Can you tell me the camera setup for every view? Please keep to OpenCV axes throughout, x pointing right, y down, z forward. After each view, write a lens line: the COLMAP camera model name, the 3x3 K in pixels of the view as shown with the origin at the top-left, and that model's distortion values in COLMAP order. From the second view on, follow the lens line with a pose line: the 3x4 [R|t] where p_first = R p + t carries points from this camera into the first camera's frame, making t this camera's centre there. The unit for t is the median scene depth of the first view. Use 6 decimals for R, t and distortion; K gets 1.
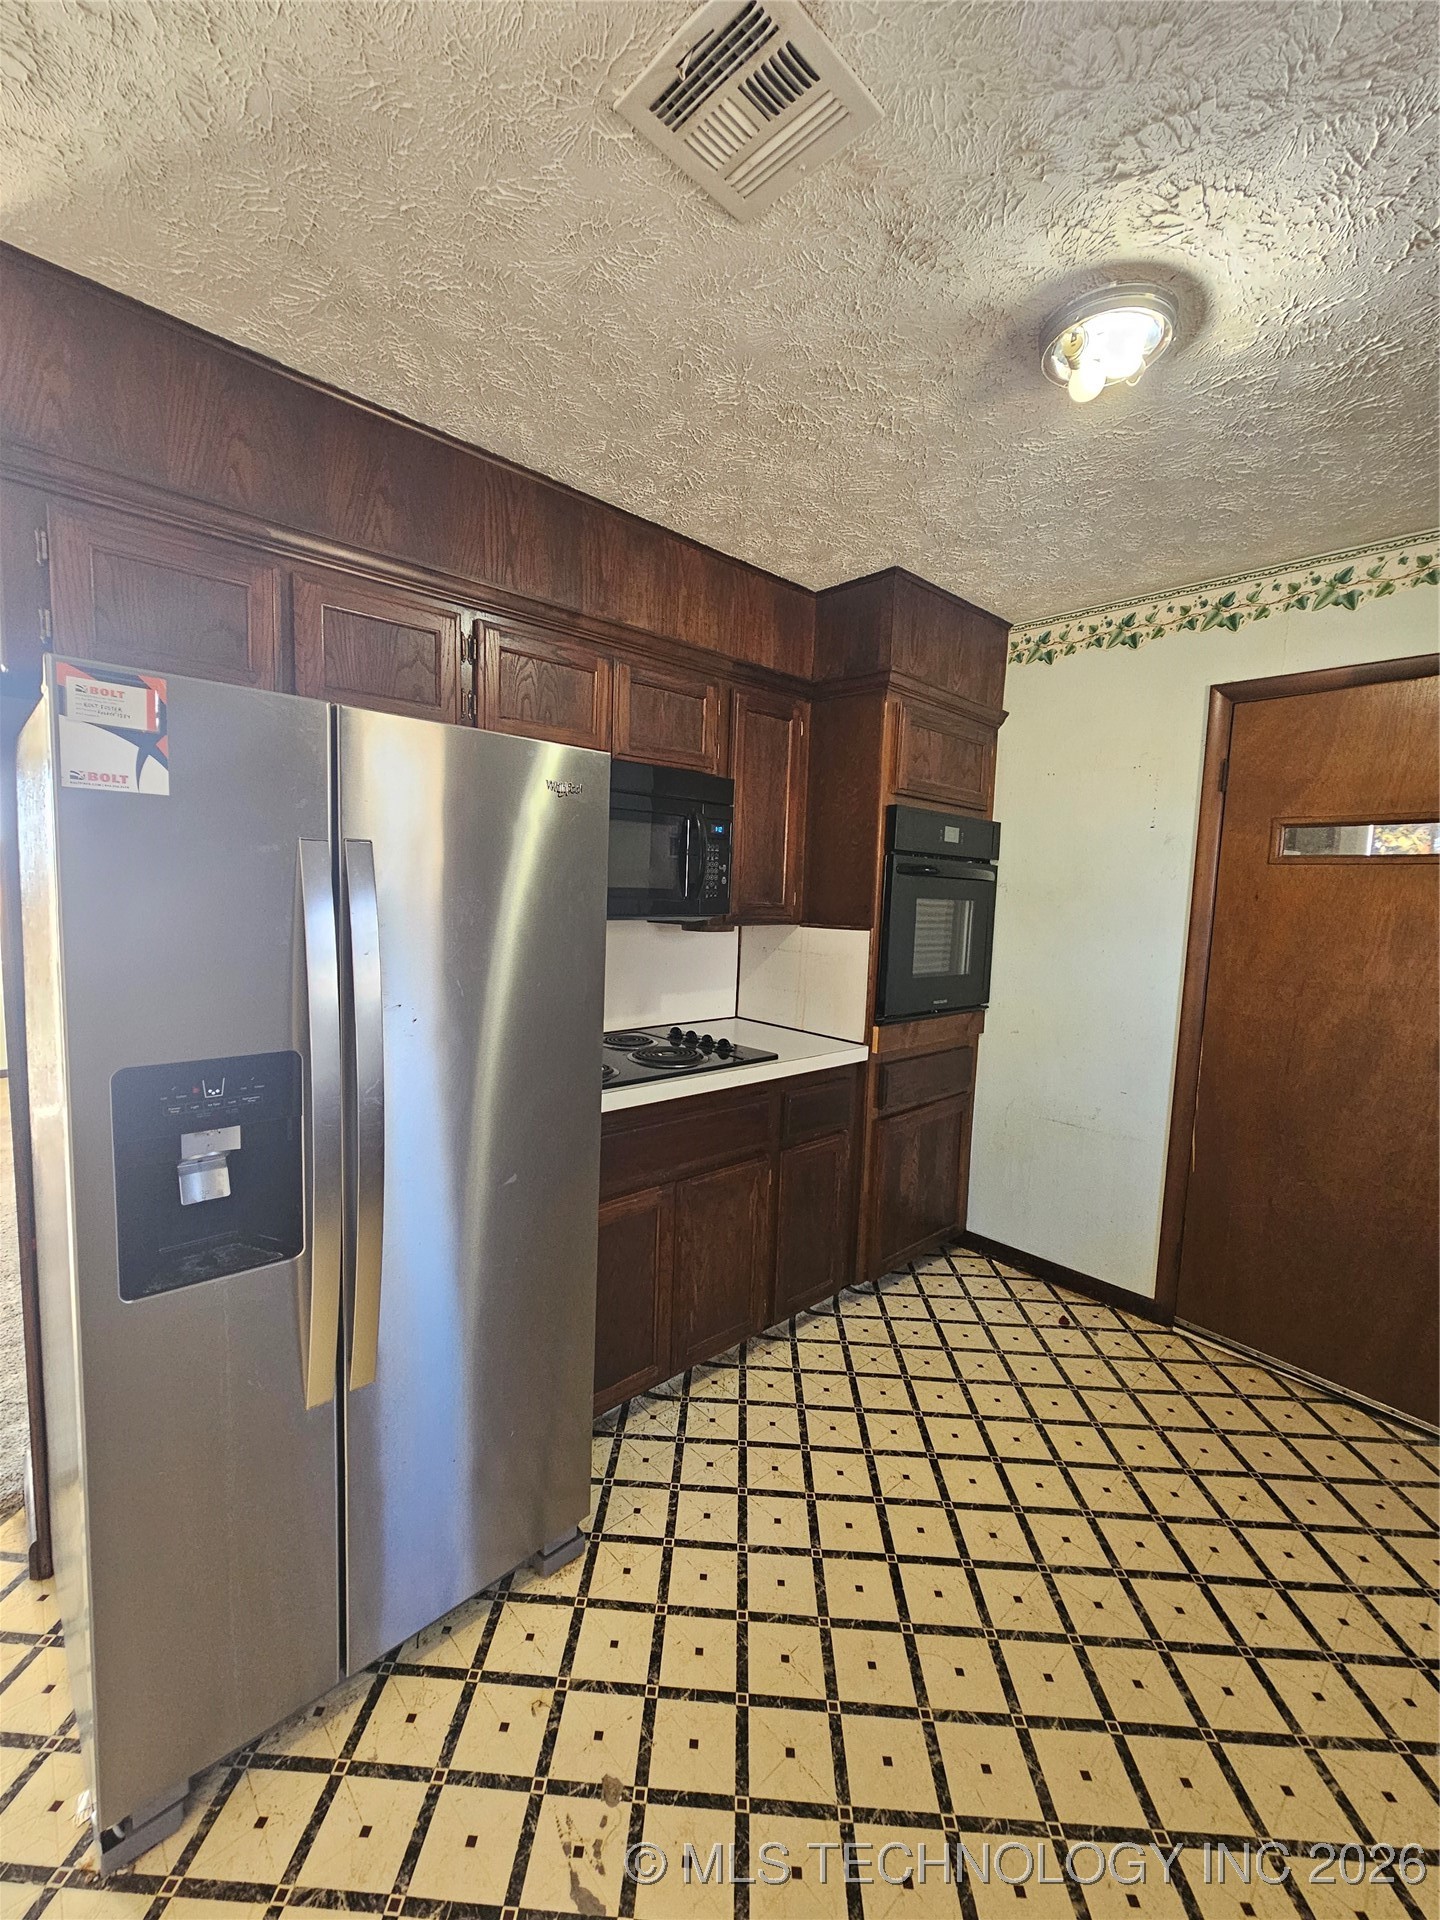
lens RADIAL K [[788.8, 0, 708.4], [0, 788.8, 961.8], [0, 0, 1]] dist [-0.000990, -0.000003]
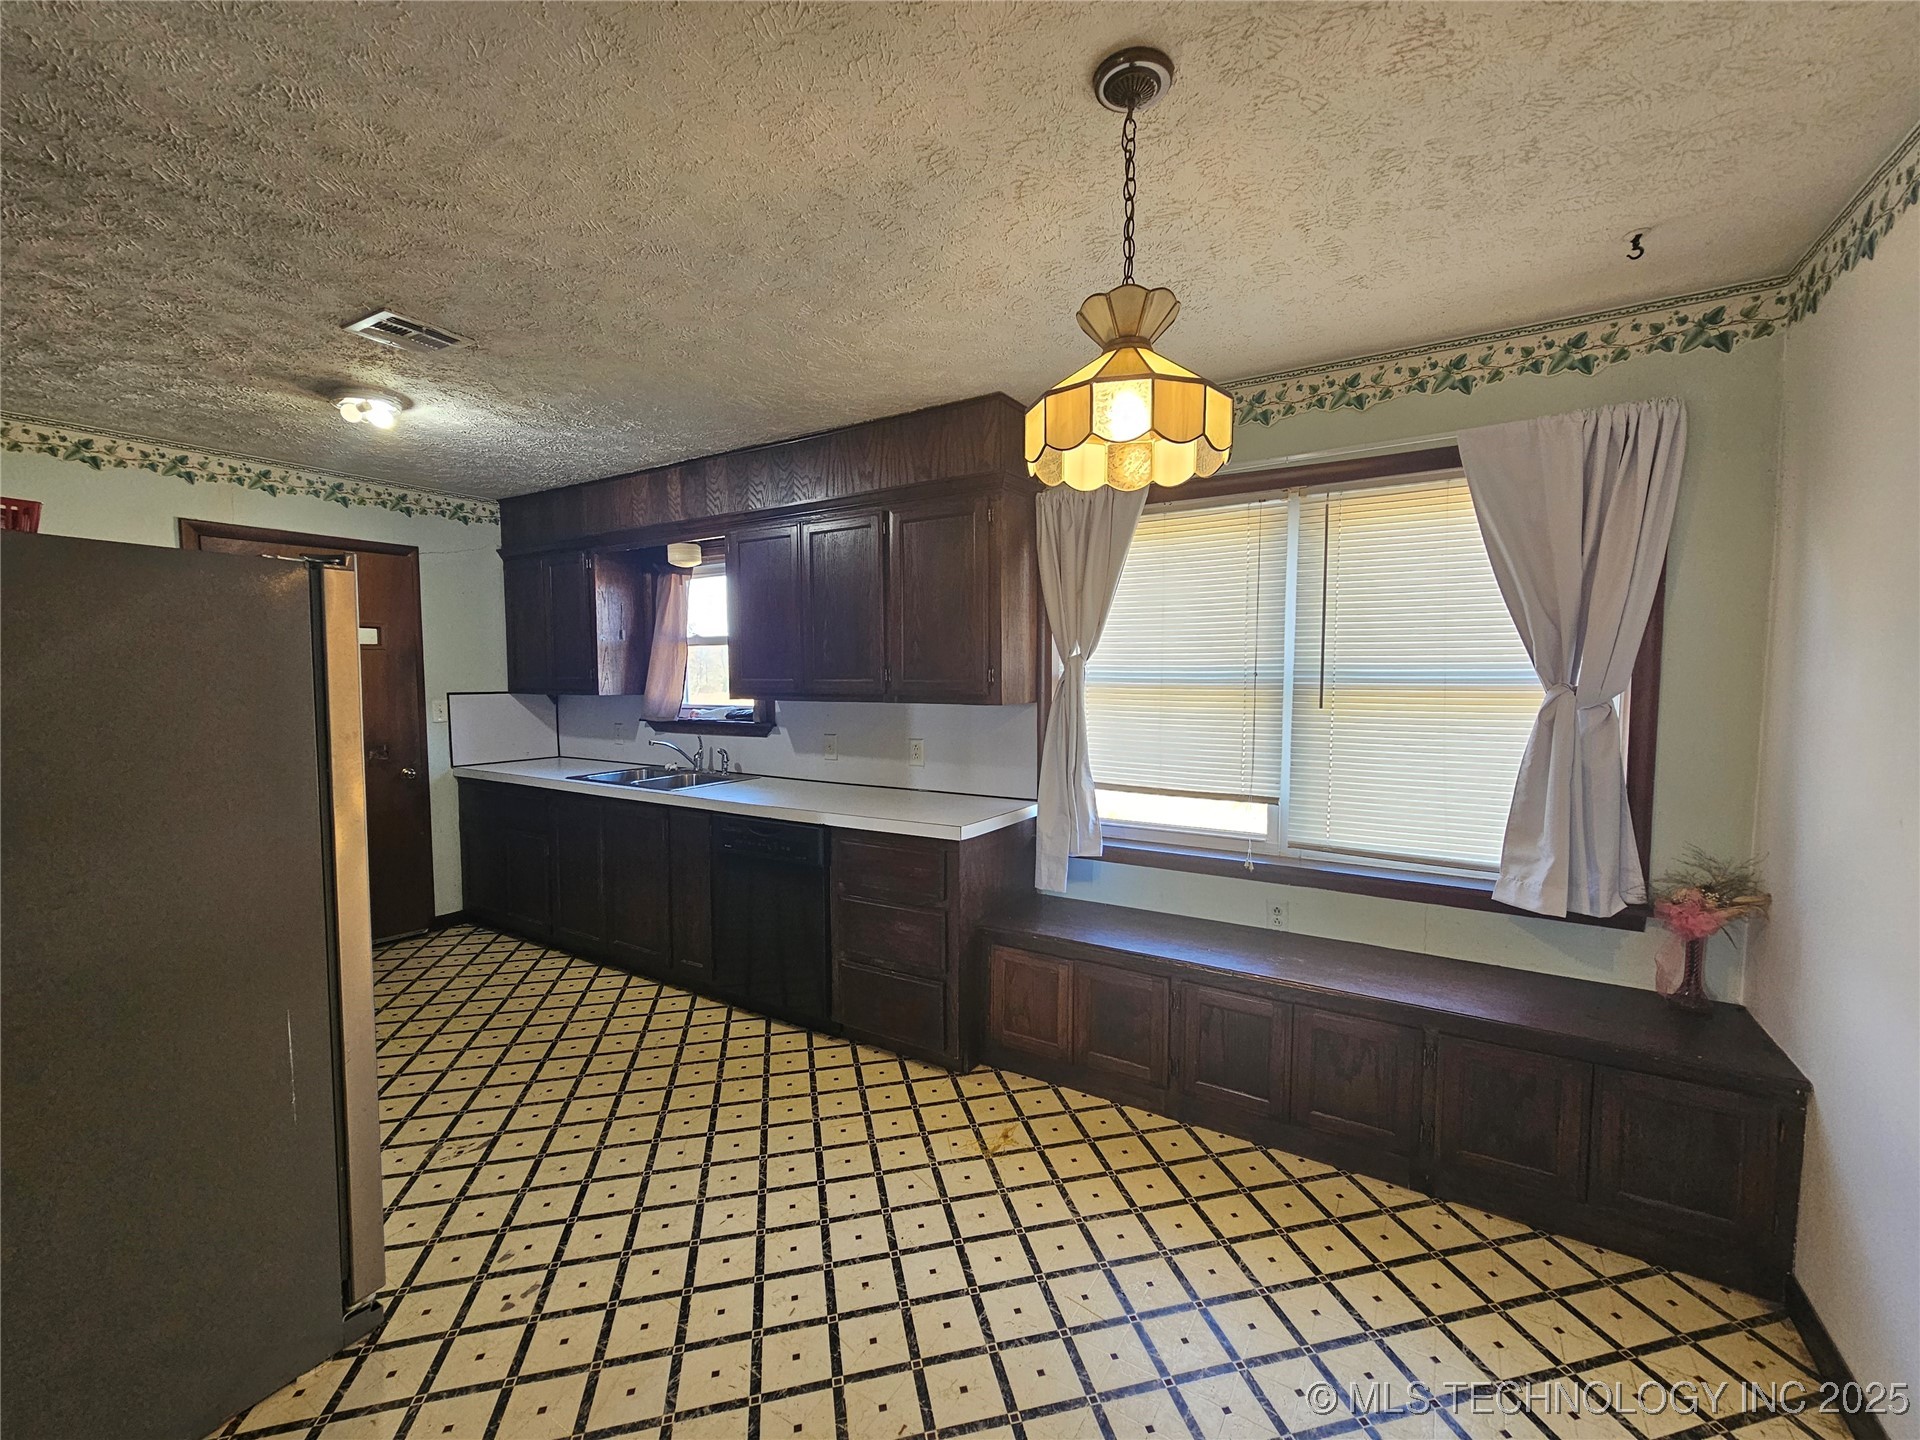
lens RADIAL K [[788.8, 0, 965.5], [0, 788.8, 726.9], [0, 0, 1]] dist [-0.000990, -0.000003]
pose [[-0.272586, -0.098450, 0.957081, -1.180870], [0.083562, 0.988570, 0.125488, -0.047514], [-0.958496, 0.114182, -0.261243, 0.079615]]
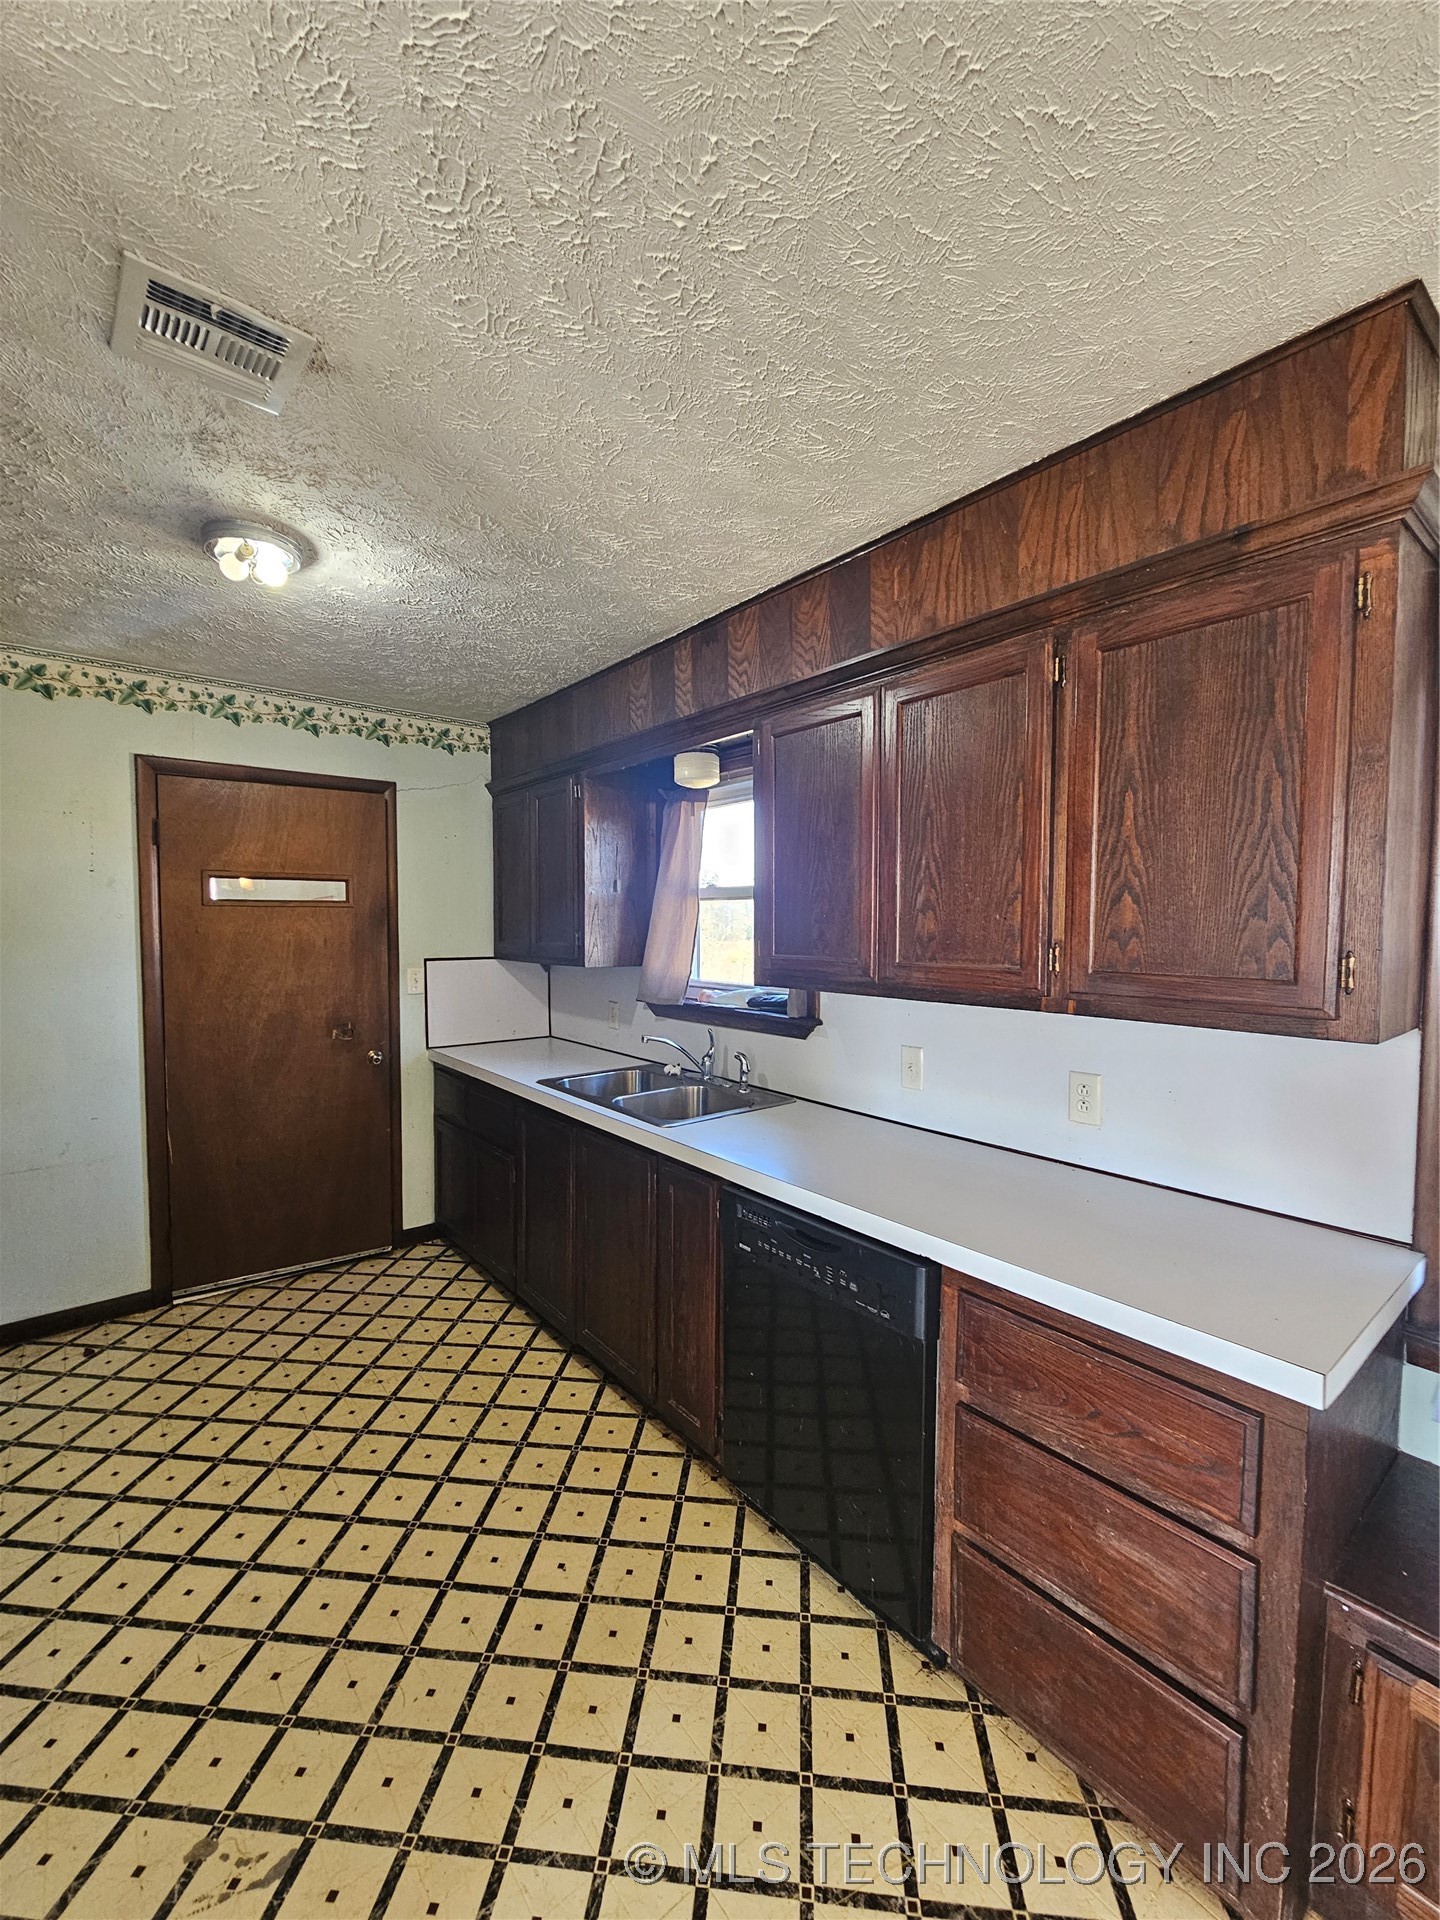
lens RADIAL K [[788.8, 0, 714.9], [0, 788.8, 960.7], [0, 0, 1]] dist [-0.000990, -0.000003]
pose [[0.061671, -0.082936, 0.994645, -0.538288], [0.094141, 0.992582, 0.076927, -0.056554], [-0.993647, 0.088892, 0.069022, 0.090621]]
